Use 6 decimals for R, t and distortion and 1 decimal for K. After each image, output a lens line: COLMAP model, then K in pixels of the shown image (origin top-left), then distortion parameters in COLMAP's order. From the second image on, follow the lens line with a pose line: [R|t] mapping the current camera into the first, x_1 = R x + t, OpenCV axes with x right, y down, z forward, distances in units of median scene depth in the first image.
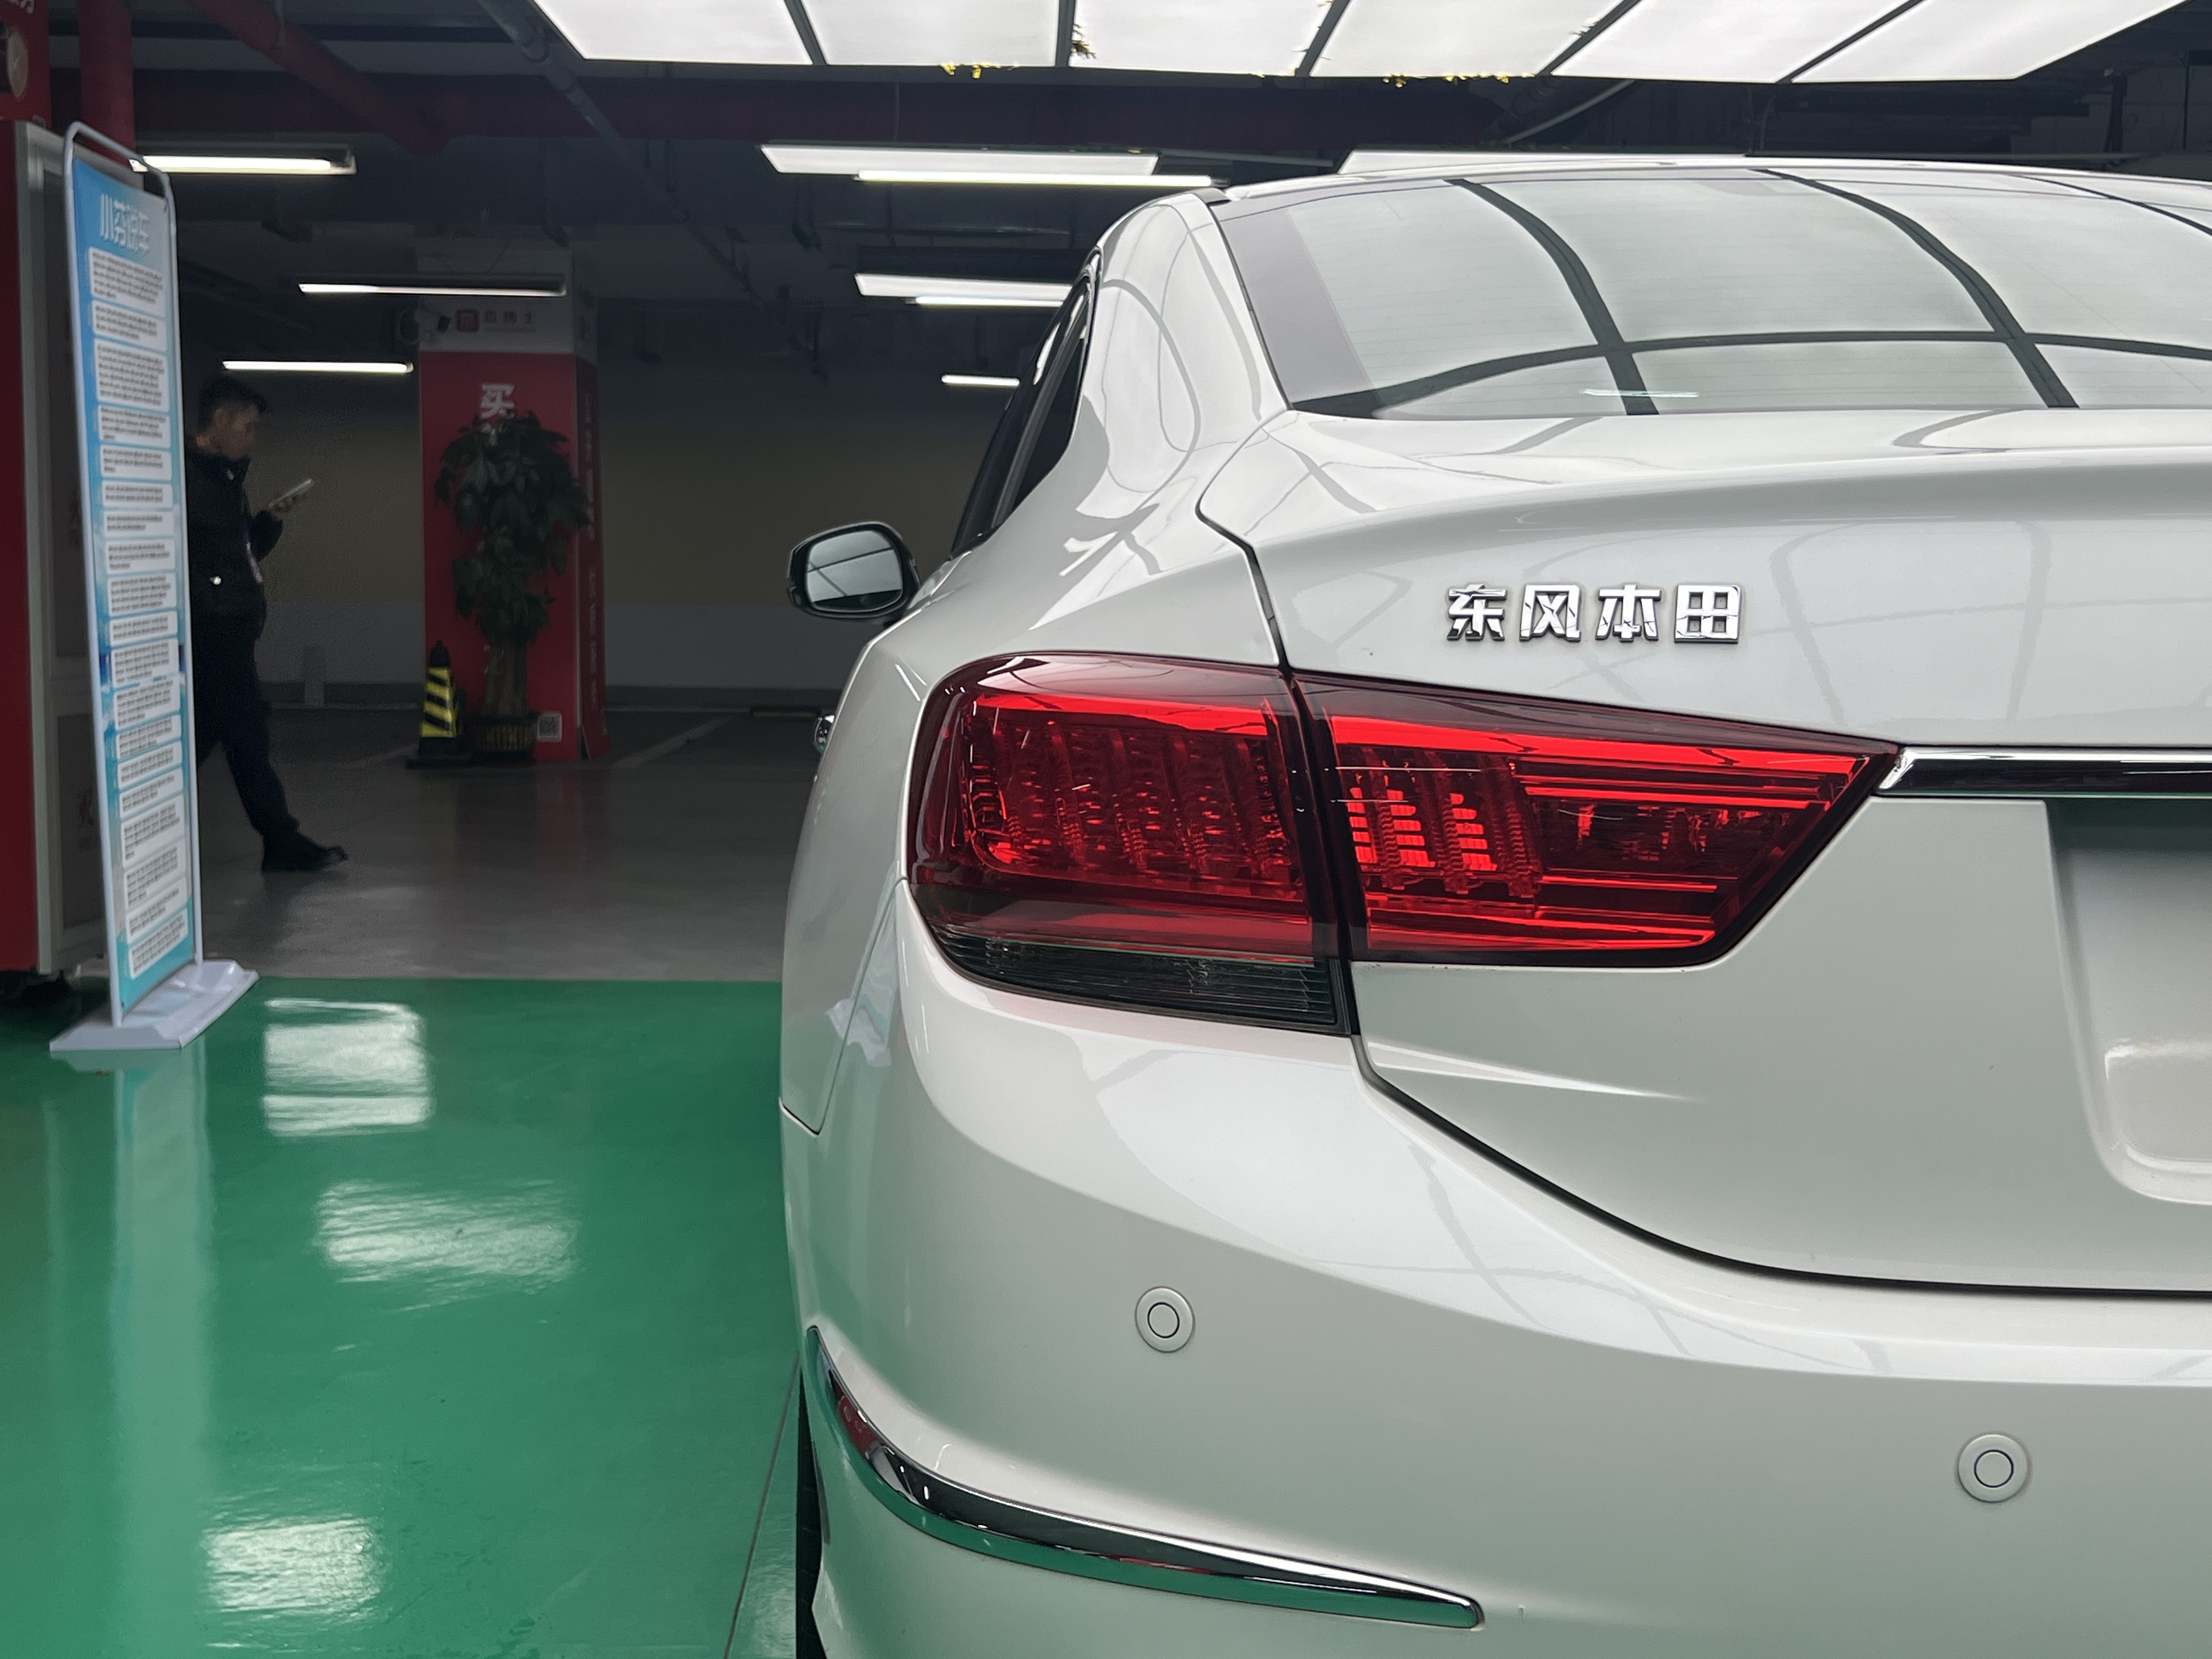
lens RADIAL K [[2623.4, 0, 1079.7], [0, 2623.4, 838.4], [0, 0, 1]] dist [0.117026, -0.277198]
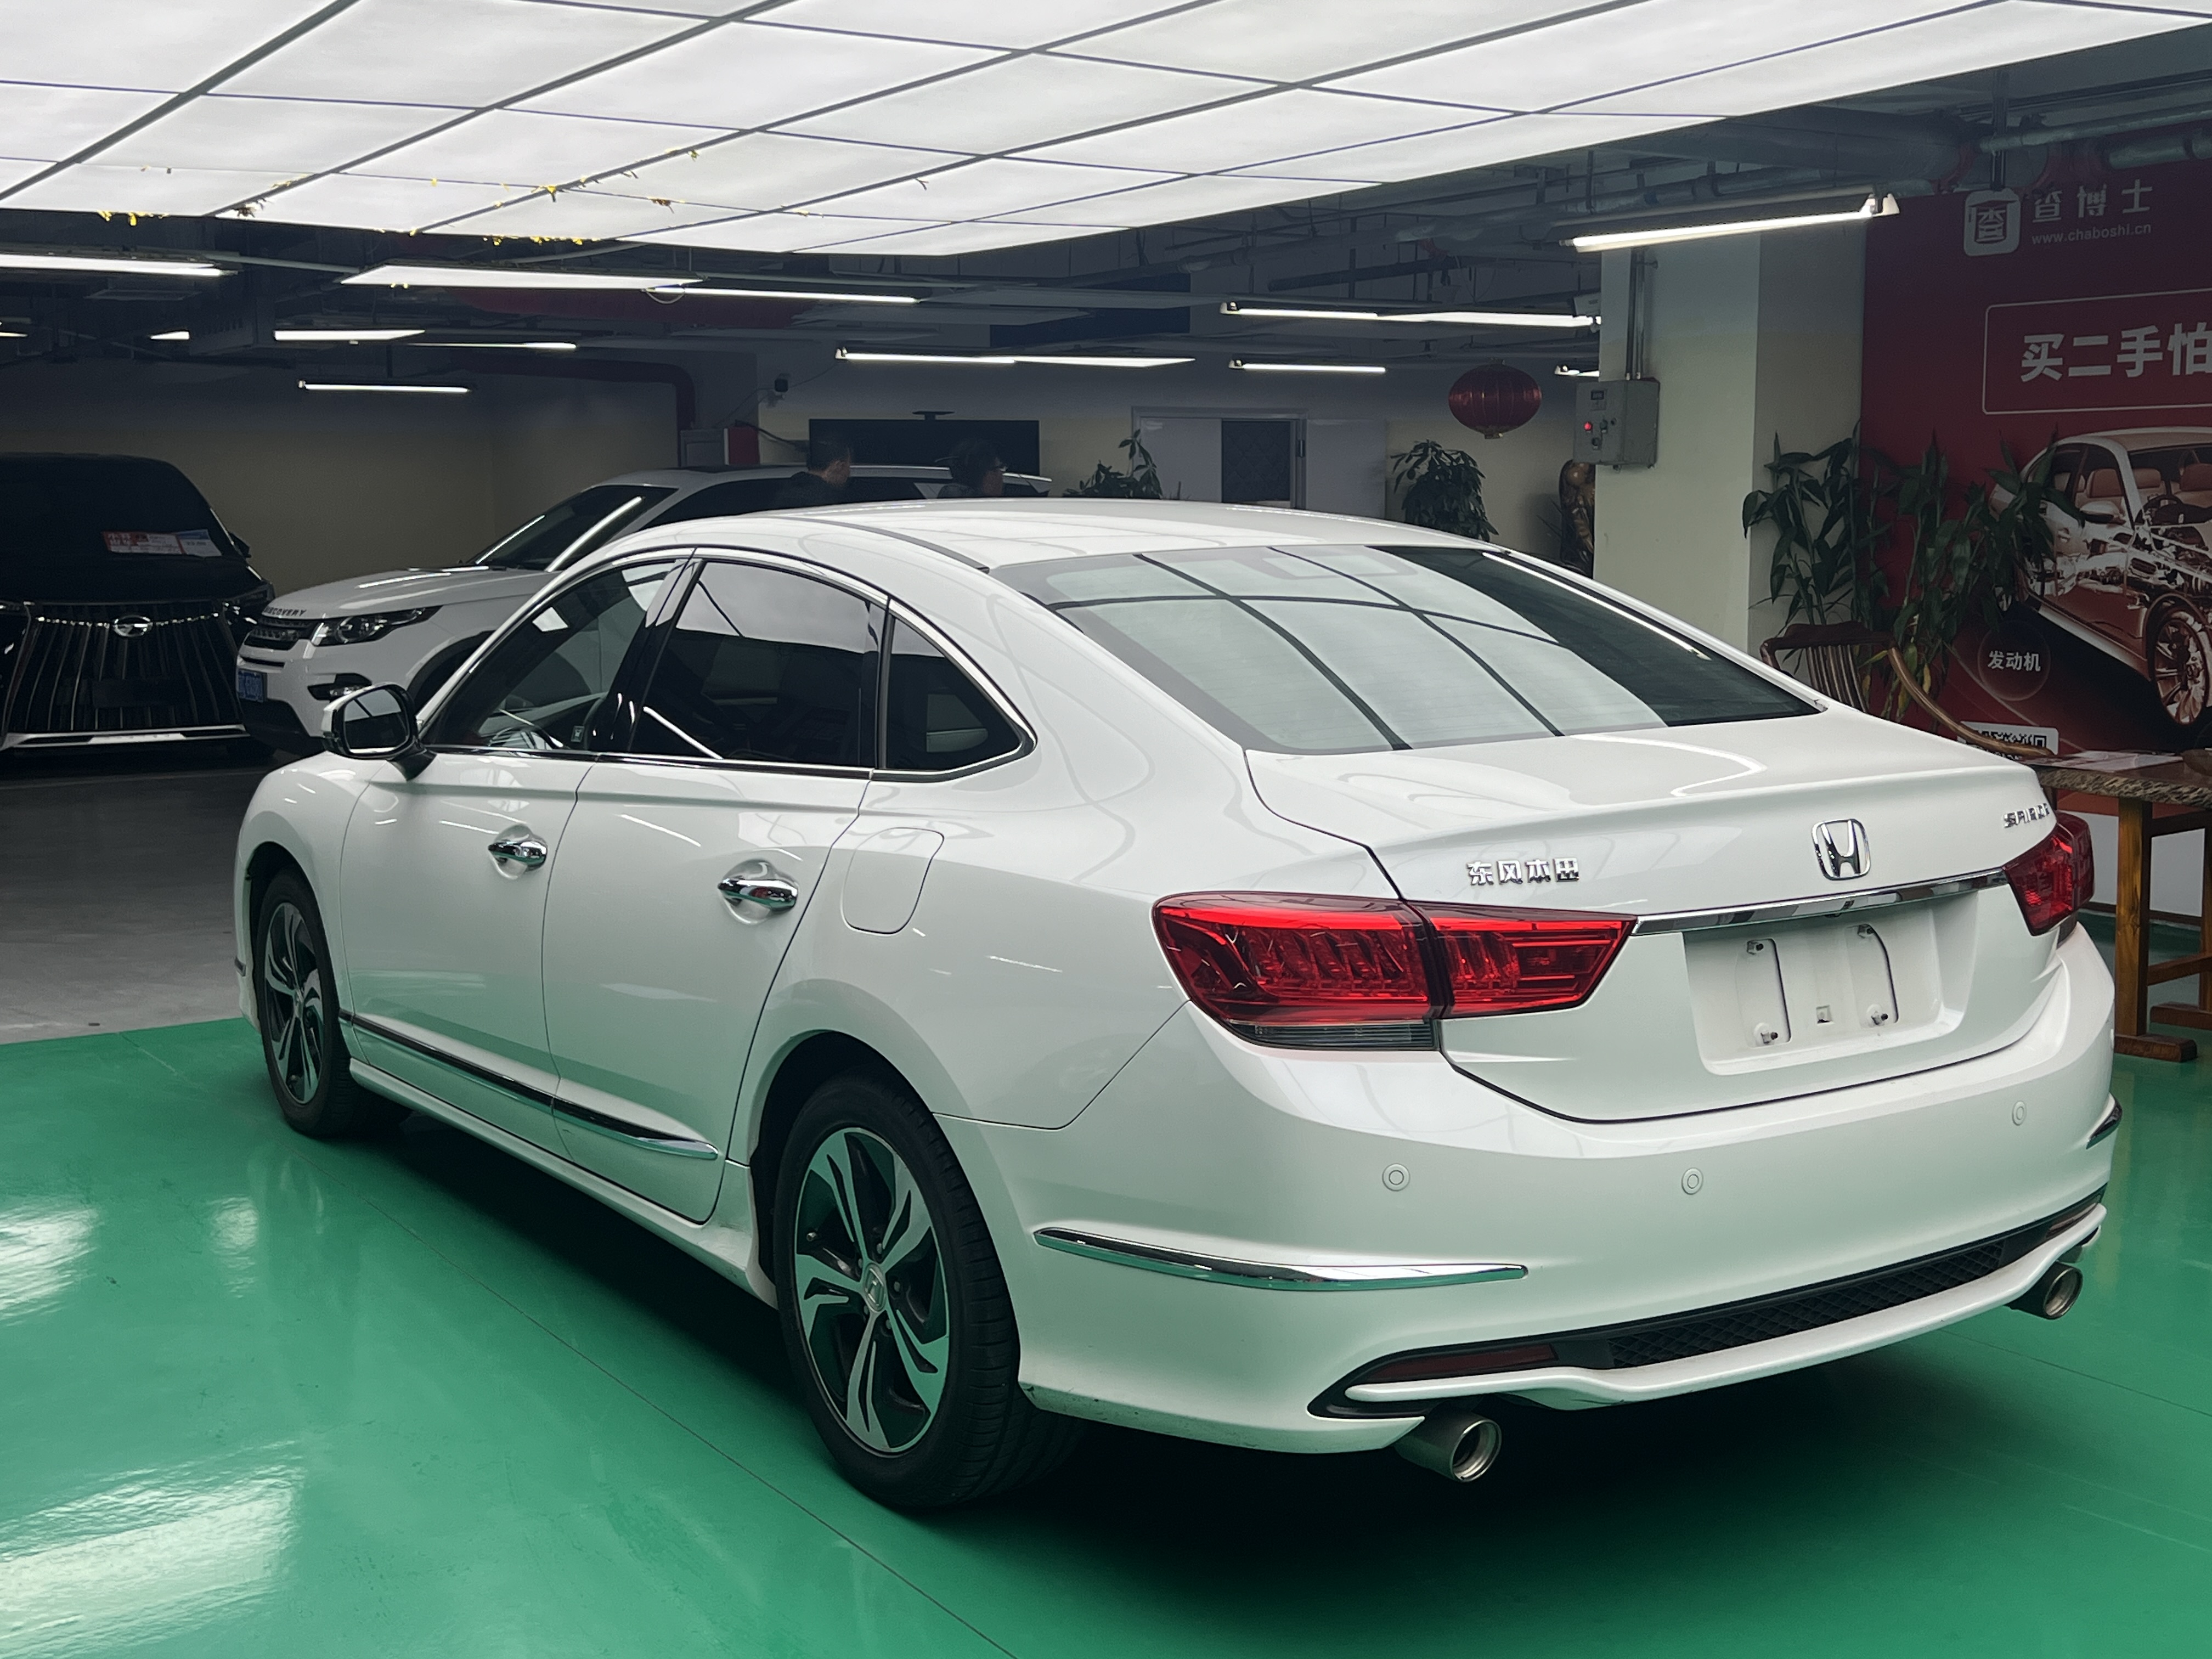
lens RADIAL K [[2624.6, 0, 1106.0], [0, 2624.6, 829.5], [0, 0, 1]] dist [0.130006, -0.345350]
pose [[0.858120, -0.080371, 0.507121, -0.294518], [0.067844, 0.996762, 0.043170, -0.054216], [-0.508948, -0.002639, 0.860793, -0.198564]]
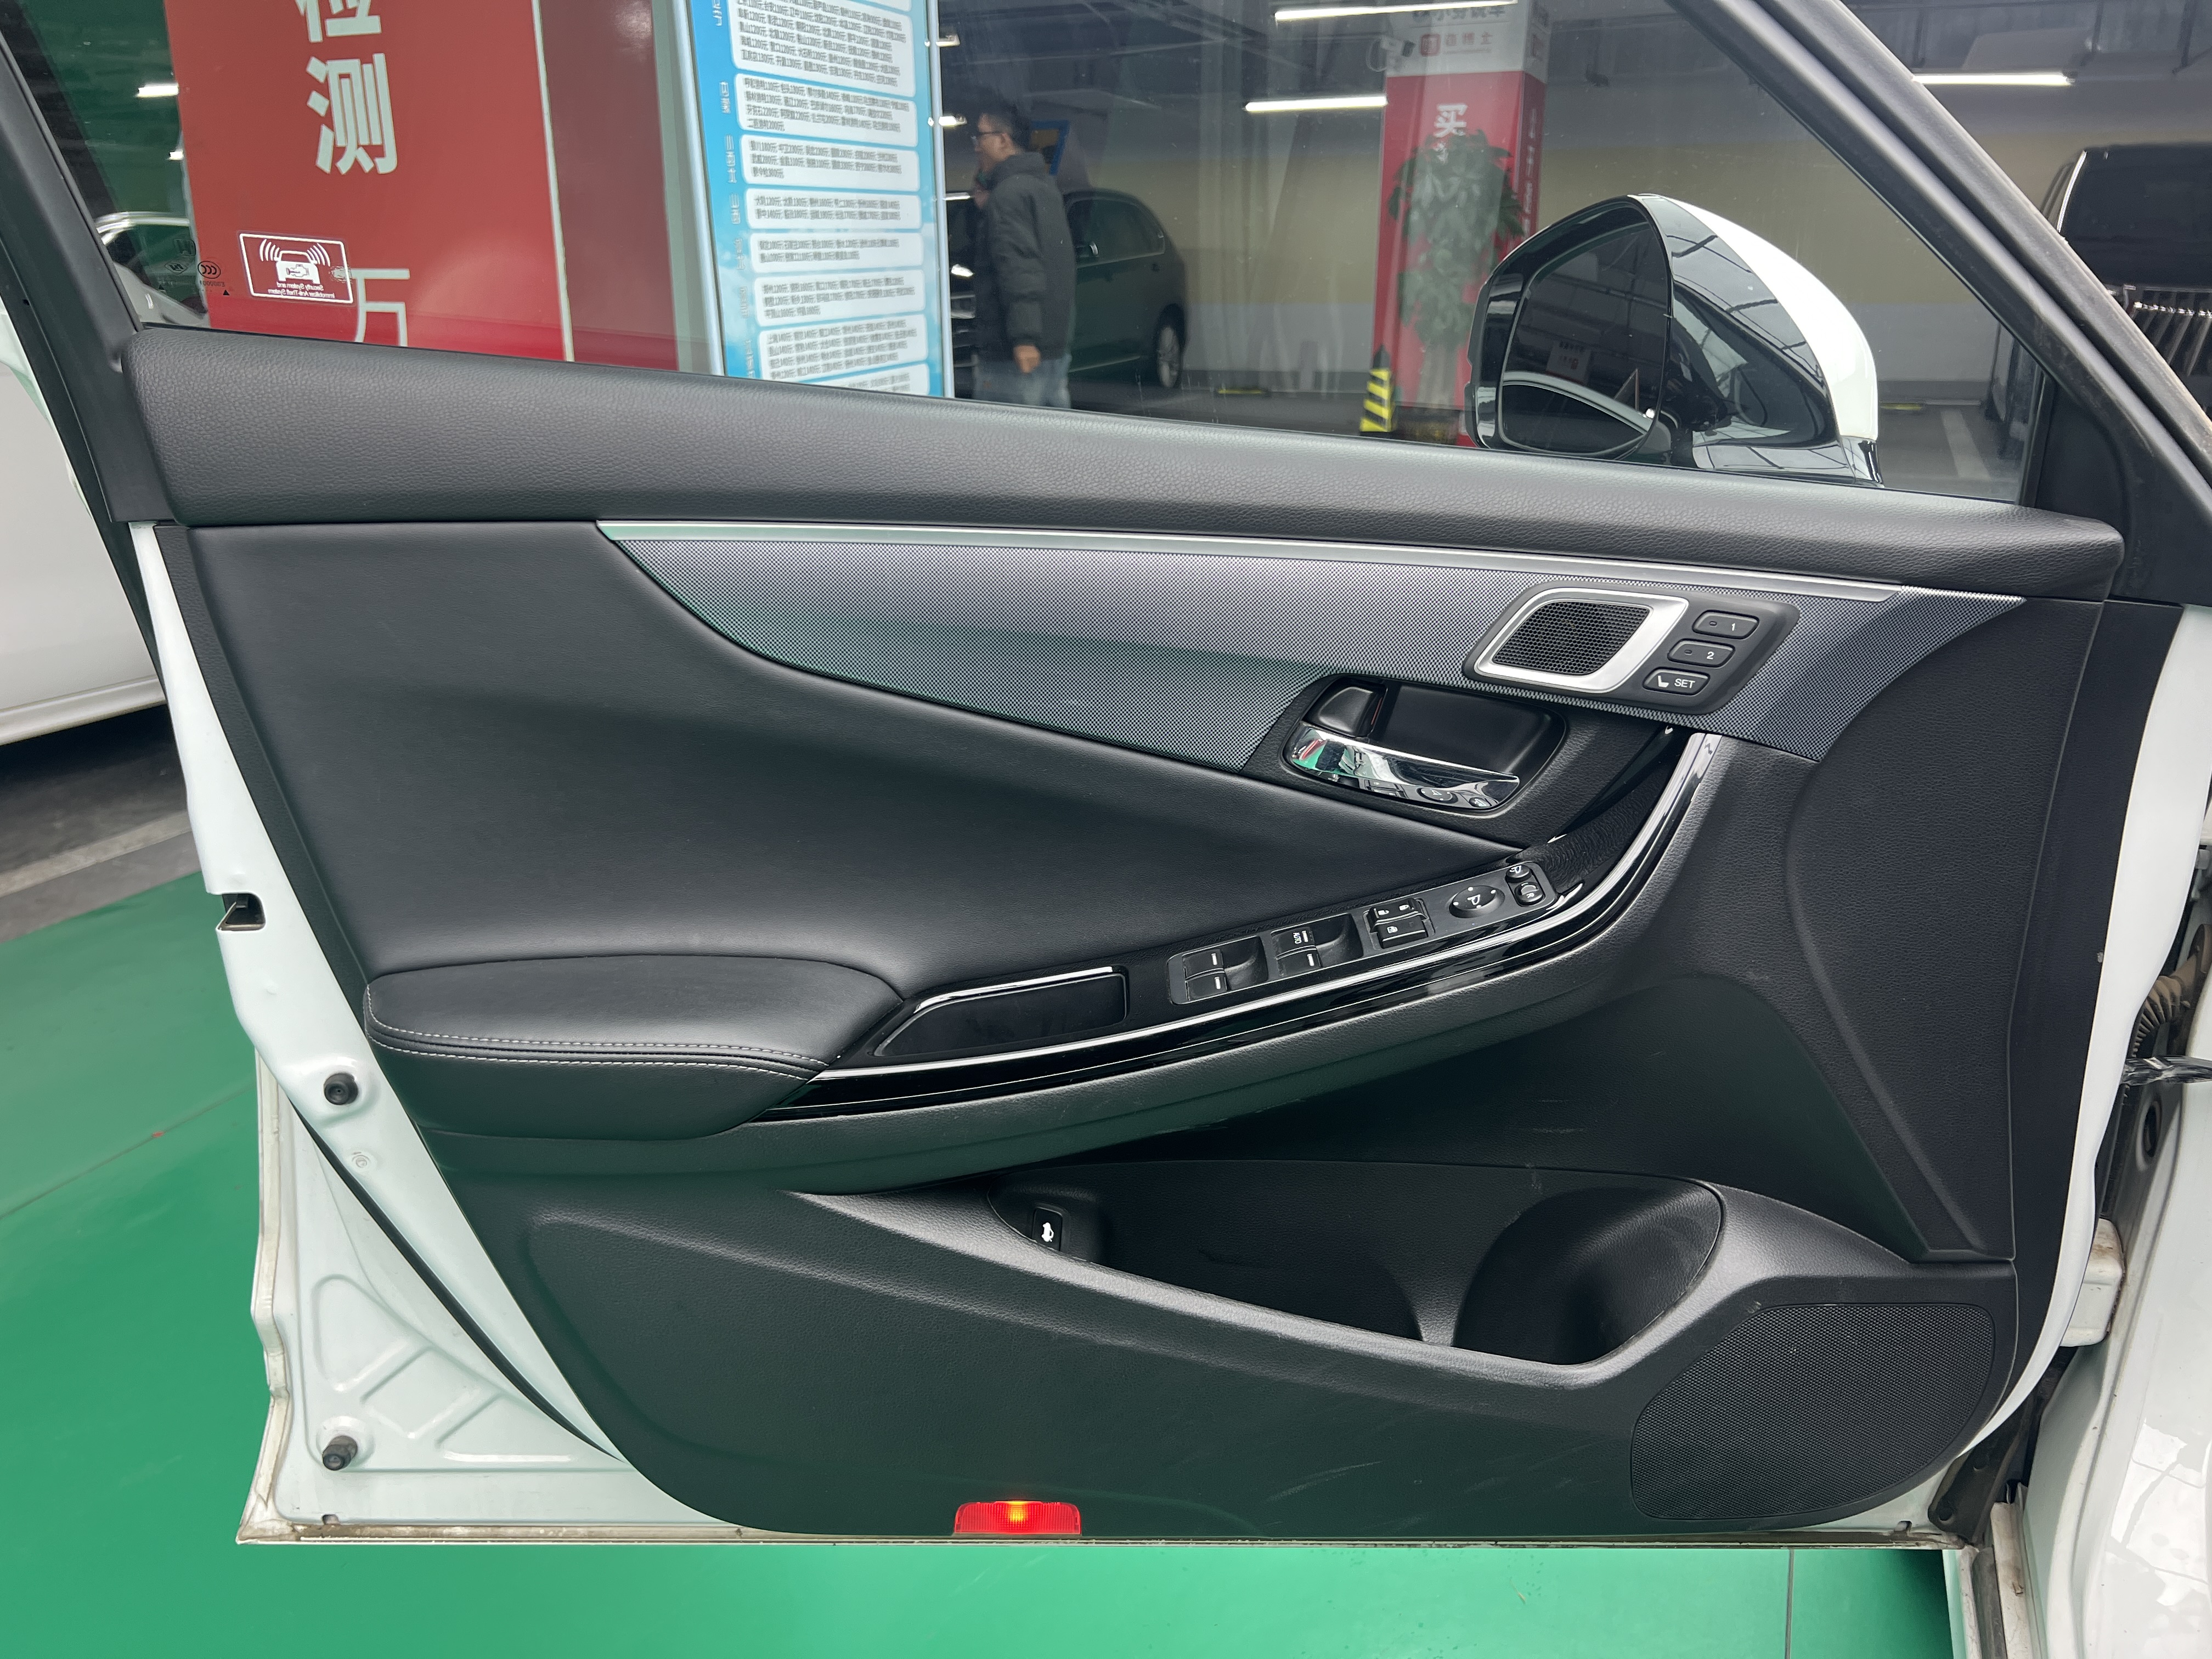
lens RADIAL K [[1680.8, 0, 1092.9], [0, 1680.8, 818.1], [0, 0, 1]] dist [0.049128, -0.079197]
pose [[0.906501, 0.117702, -0.405465, -0.073189], [-0.029306, 0.975580, 0.217680, -0.064907], [0.421185, -0.185445, 0.887814, 0.548432]]
